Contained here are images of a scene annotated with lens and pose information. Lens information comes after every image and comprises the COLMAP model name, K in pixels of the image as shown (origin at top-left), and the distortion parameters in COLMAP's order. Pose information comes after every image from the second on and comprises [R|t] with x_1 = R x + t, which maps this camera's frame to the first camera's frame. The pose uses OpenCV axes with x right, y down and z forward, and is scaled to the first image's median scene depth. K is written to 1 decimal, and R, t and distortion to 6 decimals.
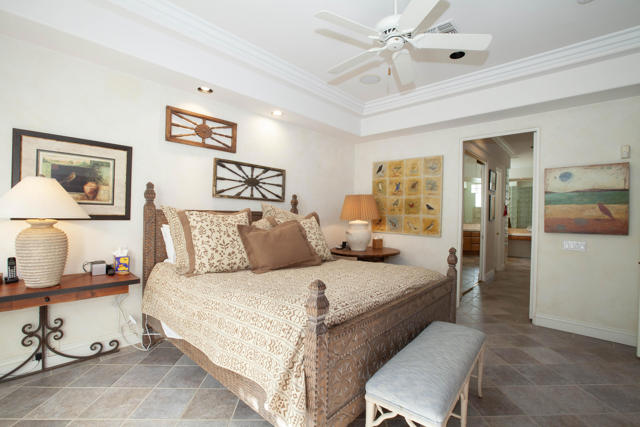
lens RADIAL K [[297.1, 0, 323.0], [0, 297.1, 215.2], [0, 0, 1]] dist [-0.025927, 0.002454]
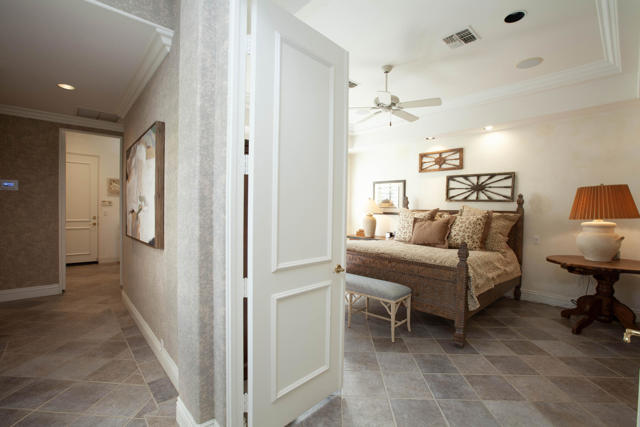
lens RADIAL K [[283.2, 0, 326.1], [0, 283.2, 213.1], [0, 0, 1]] dist [-0.014597, 0.001192]
pose [[-0.058452, -0.010406, -0.998236, 1.077179], [-0.026685, 0.999605, -0.008858, 0.028120], [0.997934, 0.026120, -0.058706, 0.439365]]
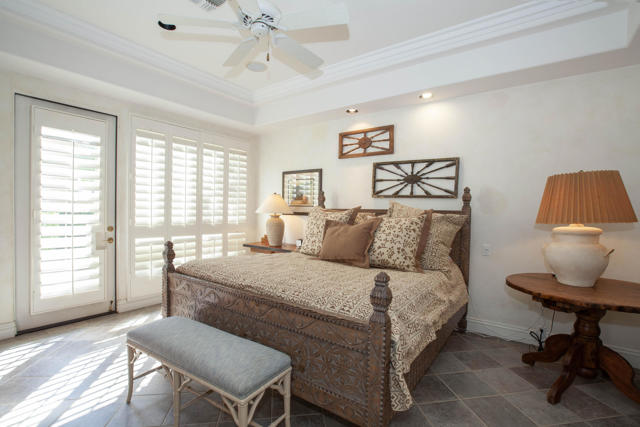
lens RADIAL K [[297.1, 0, 319.9], [0, 297.1, 210.2], [0, 0, 1]] dist [-0.025927, 0.002454]
pose [[0.126138, -0.021888, -0.991771, 0.692418], [-0.027246, 0.999303, -0.025520, 0.020276], [0.991639, 0.030241, 0.125453, 0.625449]]
